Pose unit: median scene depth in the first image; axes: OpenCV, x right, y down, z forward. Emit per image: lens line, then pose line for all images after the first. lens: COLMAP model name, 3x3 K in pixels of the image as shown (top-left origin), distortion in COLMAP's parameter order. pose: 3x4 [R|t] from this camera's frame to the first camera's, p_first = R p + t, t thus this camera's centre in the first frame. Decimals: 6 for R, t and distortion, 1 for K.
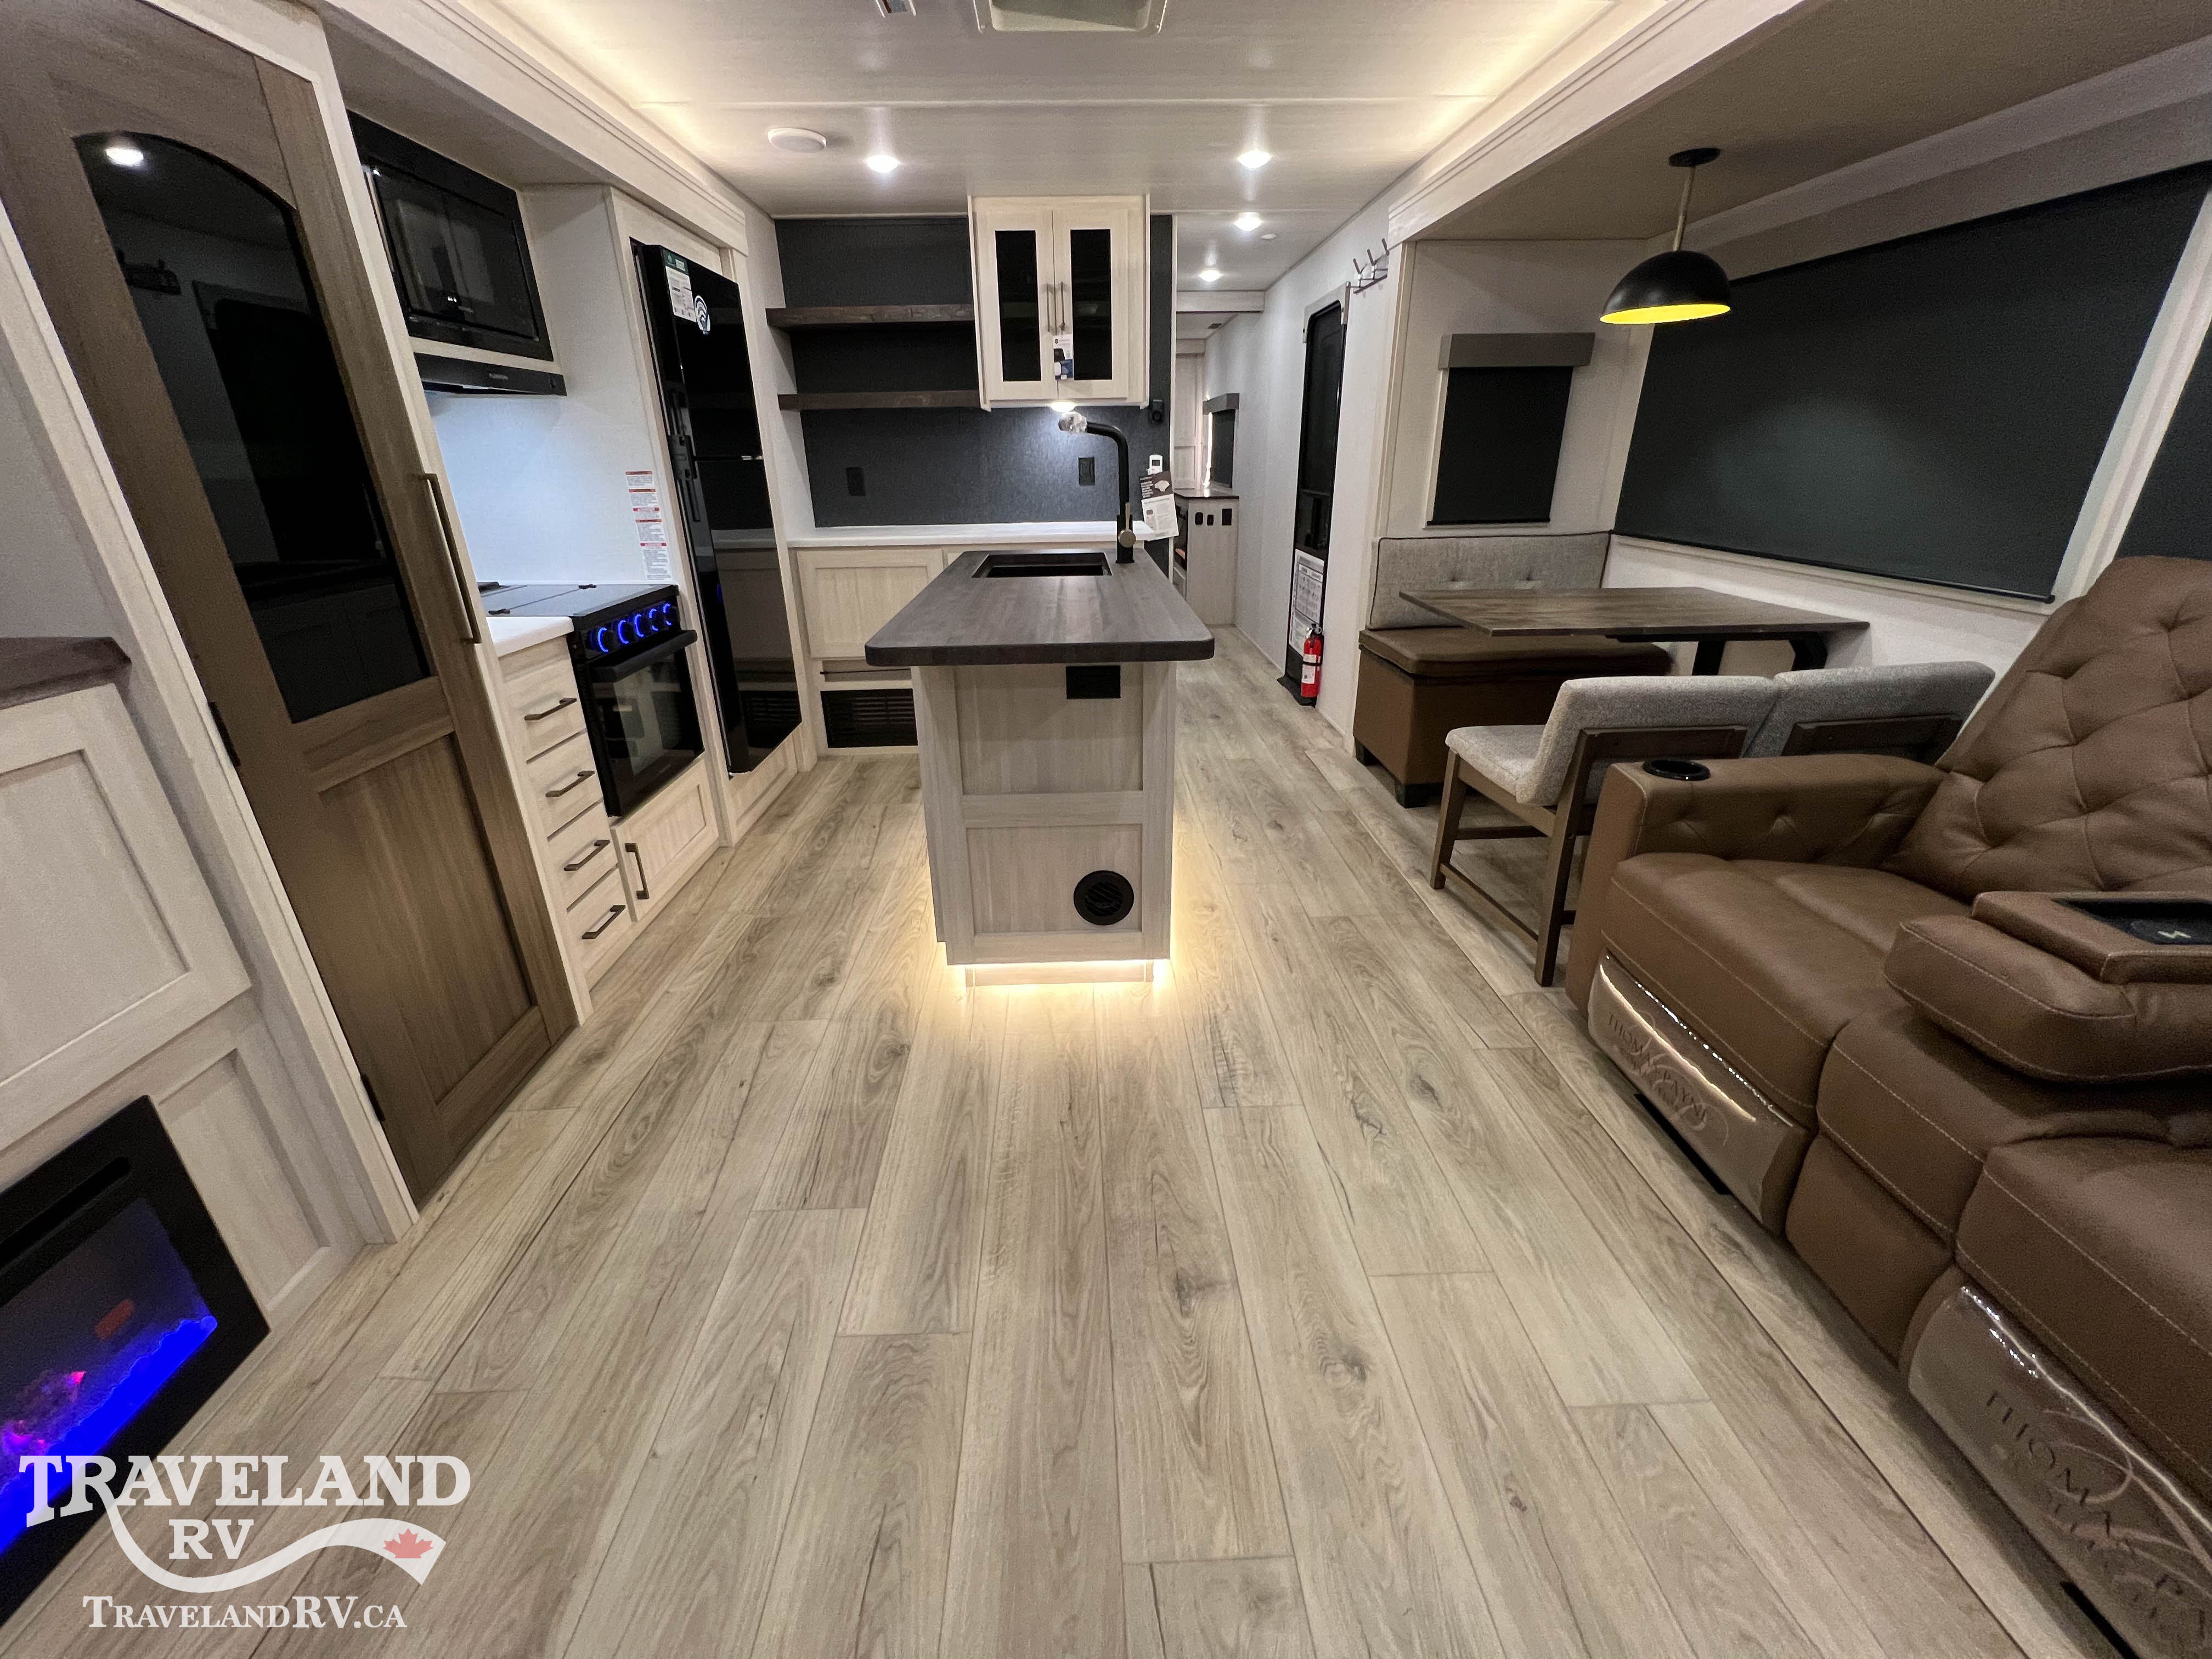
lens RADIAL K [[885.9, 0, 1100.0], [0, 885.9, 824.4], [0, 0, 1]] dist [-0.001069, 0.000412]
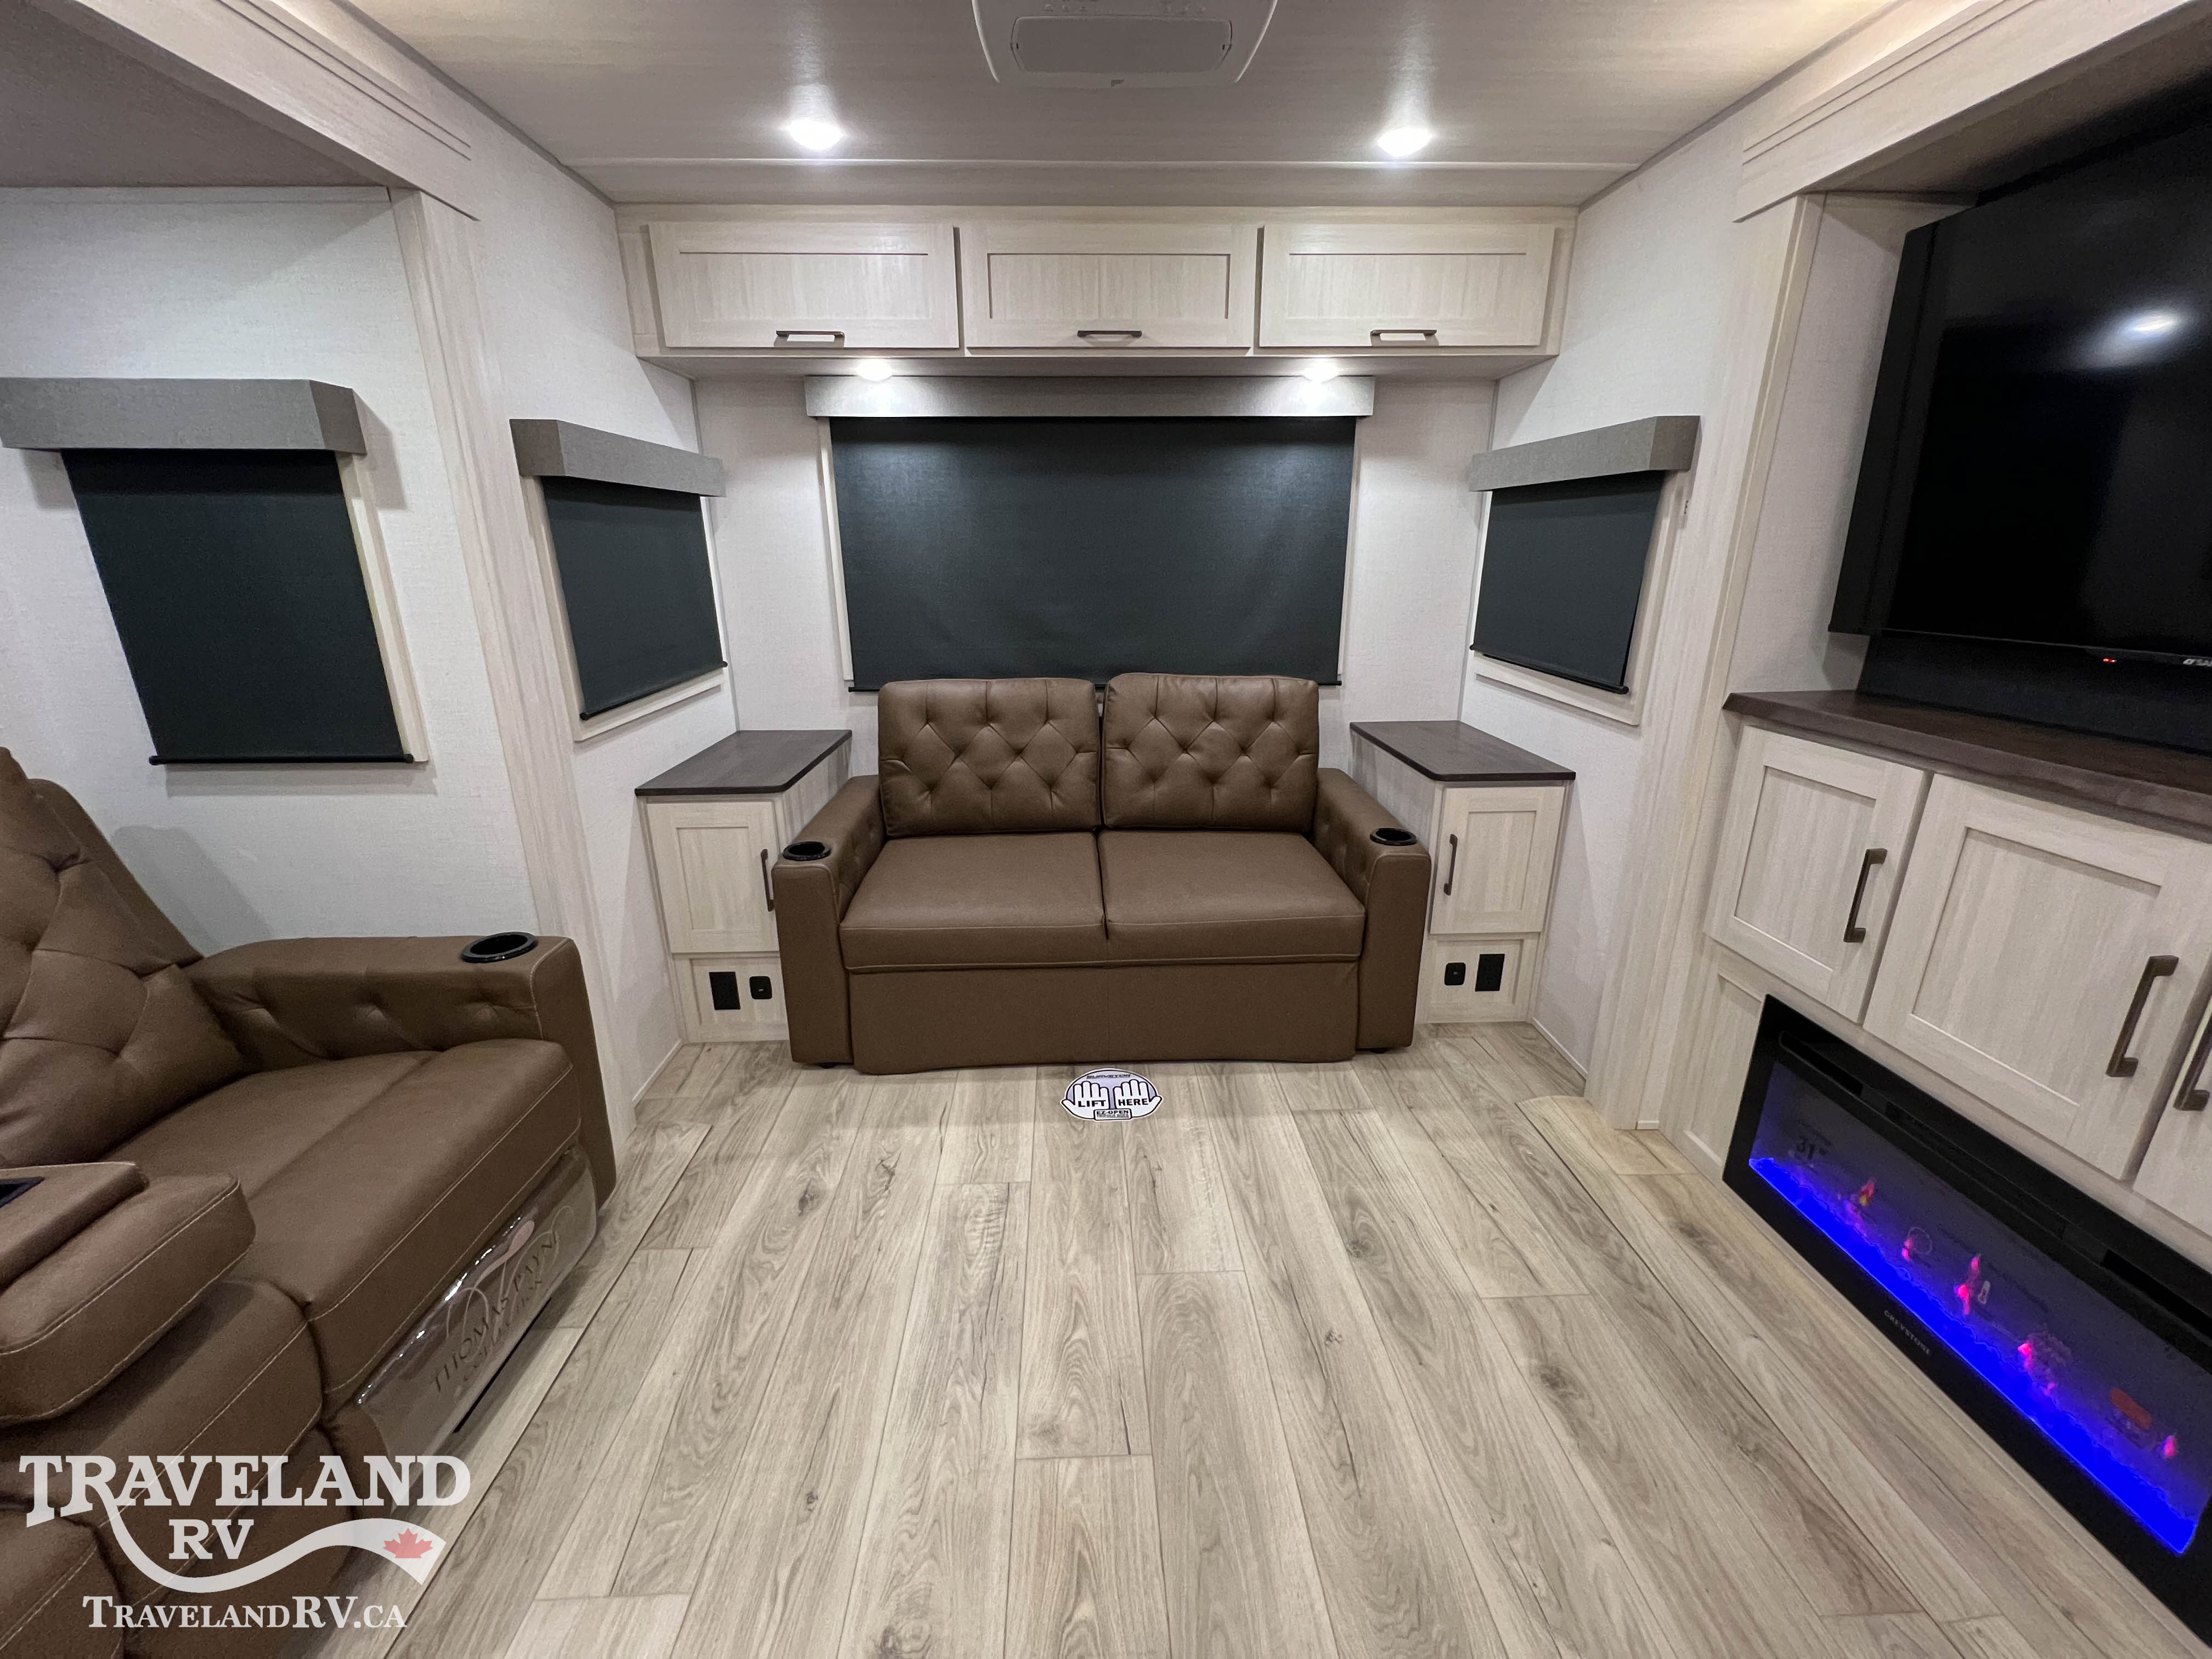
lens RADIAL K [[885.9, 0, 1100.6], [0, 885.9, 825.2], [0, 0, 1]] dist [-0.001069, 0.000412]
pose [[-0.999787, 0.020033, 0.004953, 0.037171], [0.018514, 0.764774, 0.644032, -0.336761], [0.009114, 0.643987, -0.764982, 0.693517]]
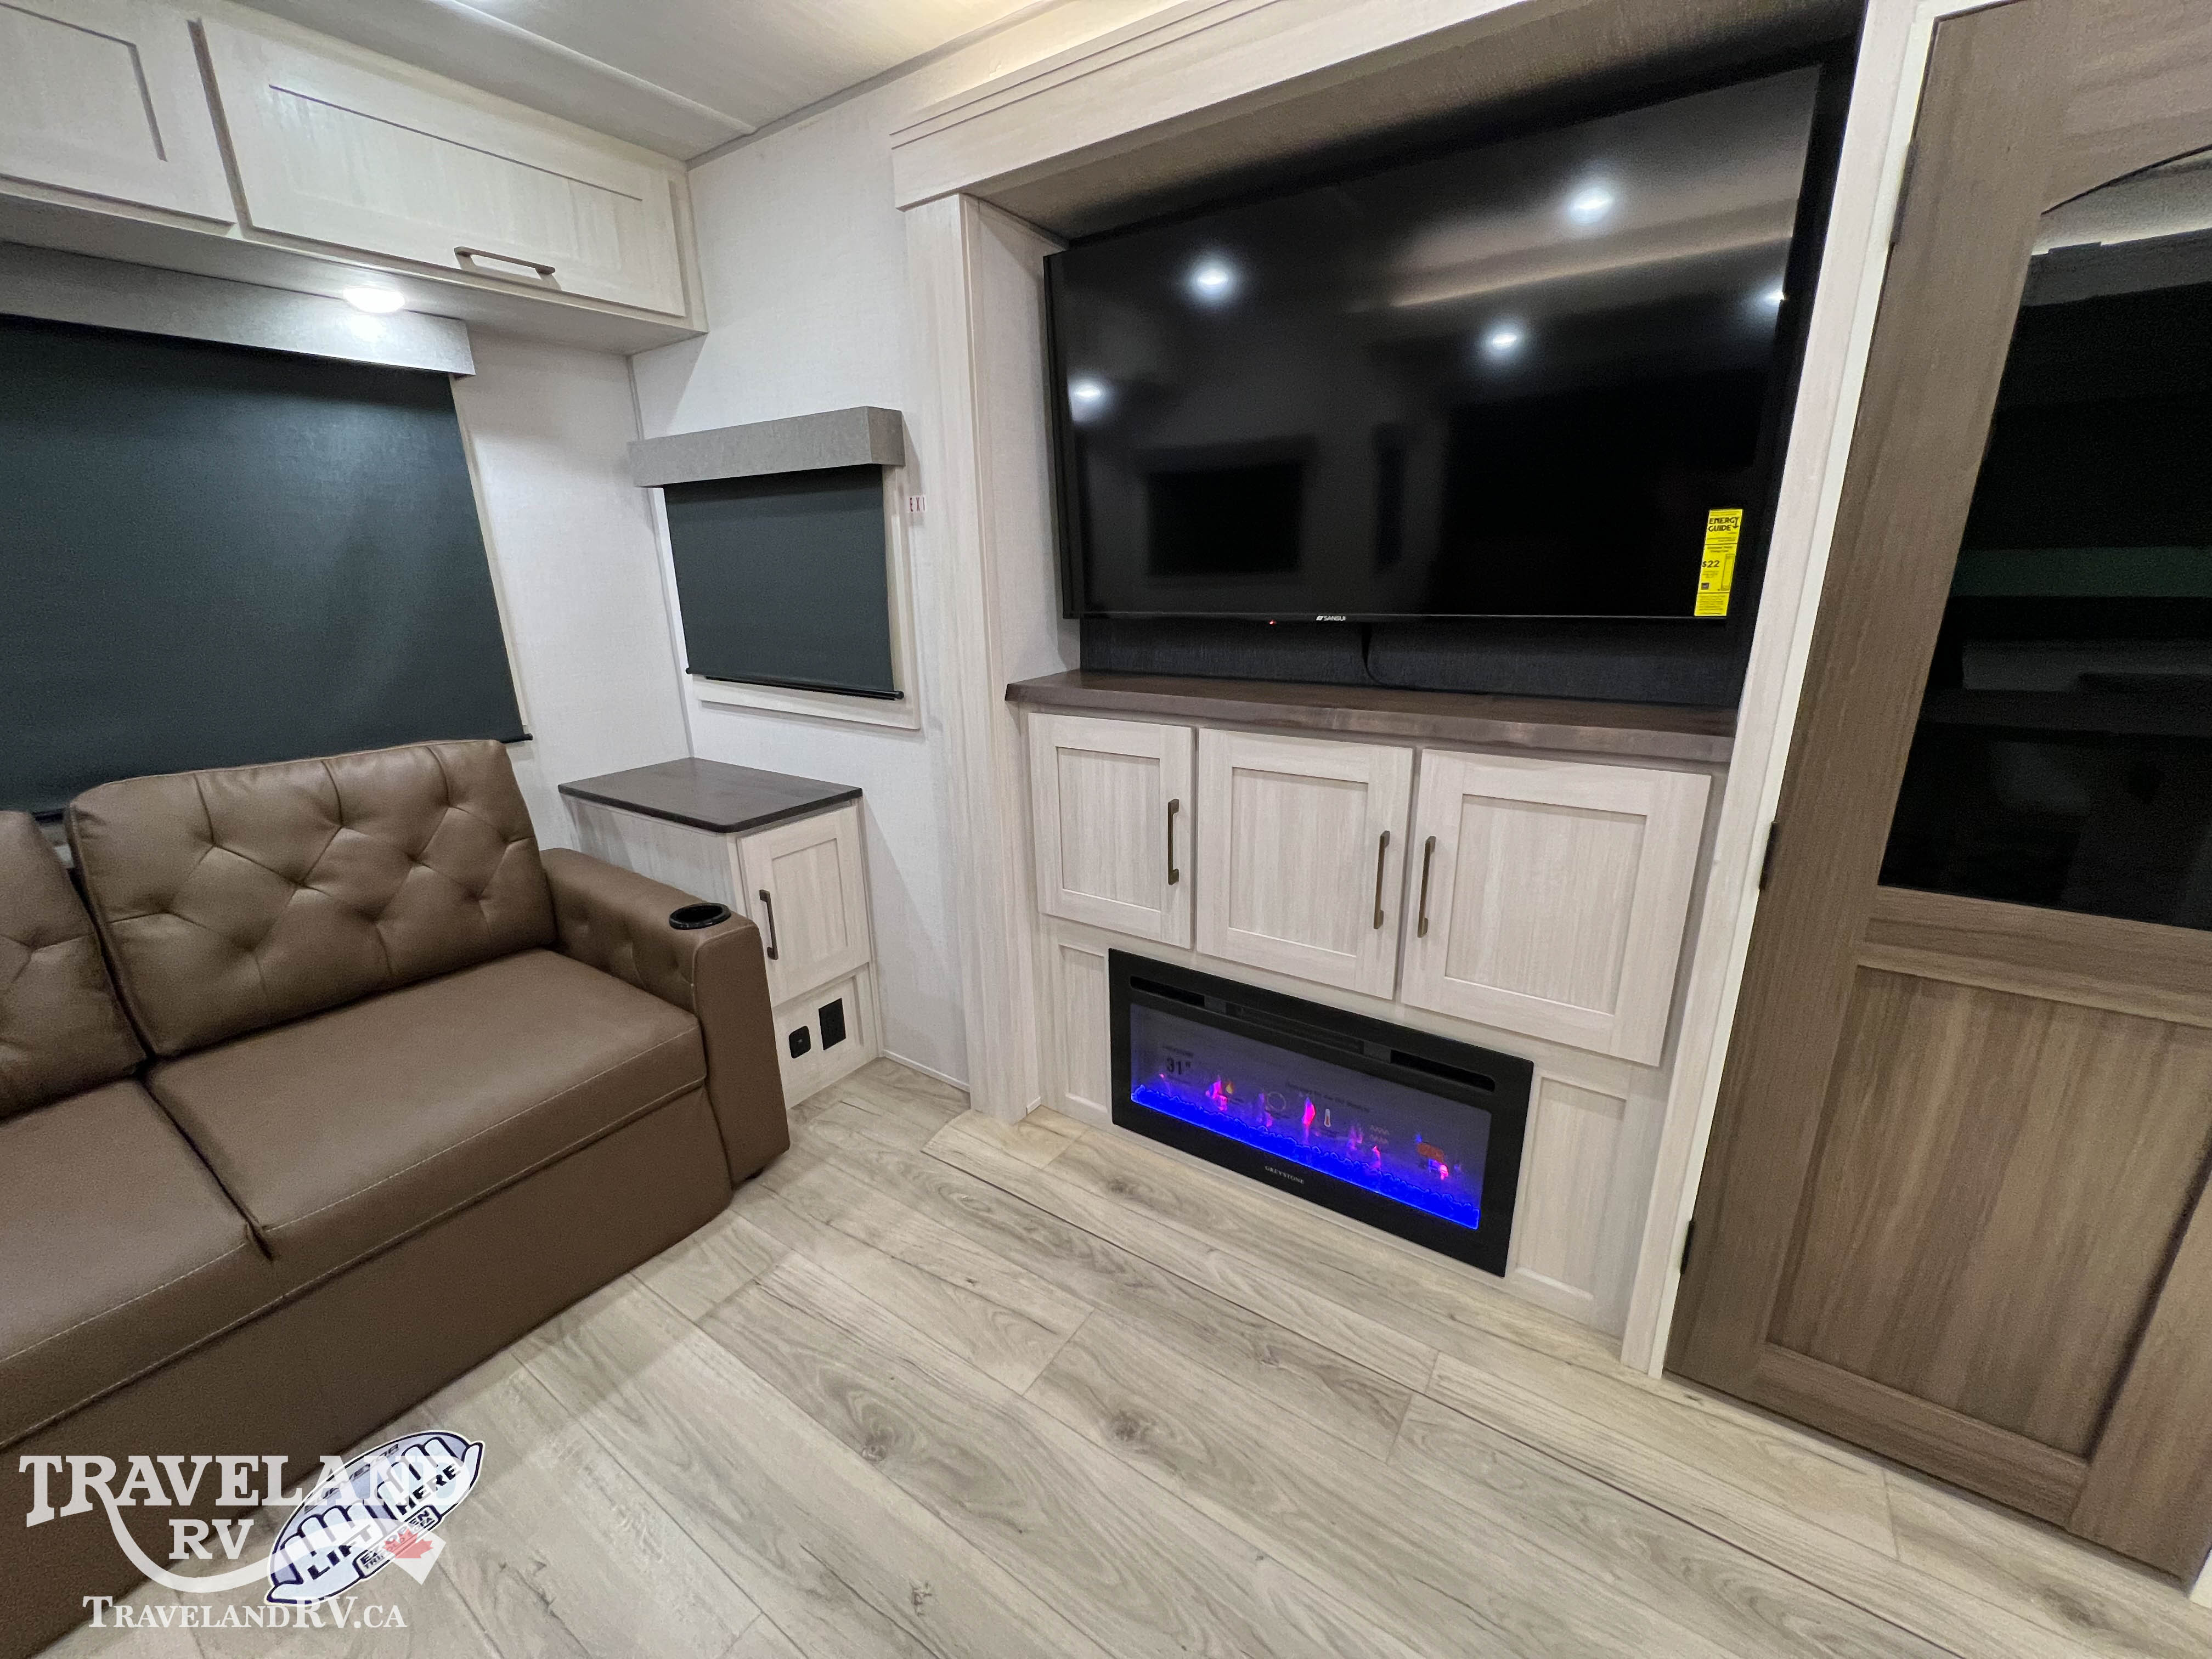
lens RADIAL K [[885.9, 0, 1100.9], [0, 885.9, 825.1], [0, 0, 1]] dist [-0.001069, 0.000412]
pose [[-0.593268, 0.258347, -0.762424, 0.082450], [-0.282928, 0.819765, 0.497933, -0.226002], [0.753648, 0.511119, -0.413246, 0.476012]]
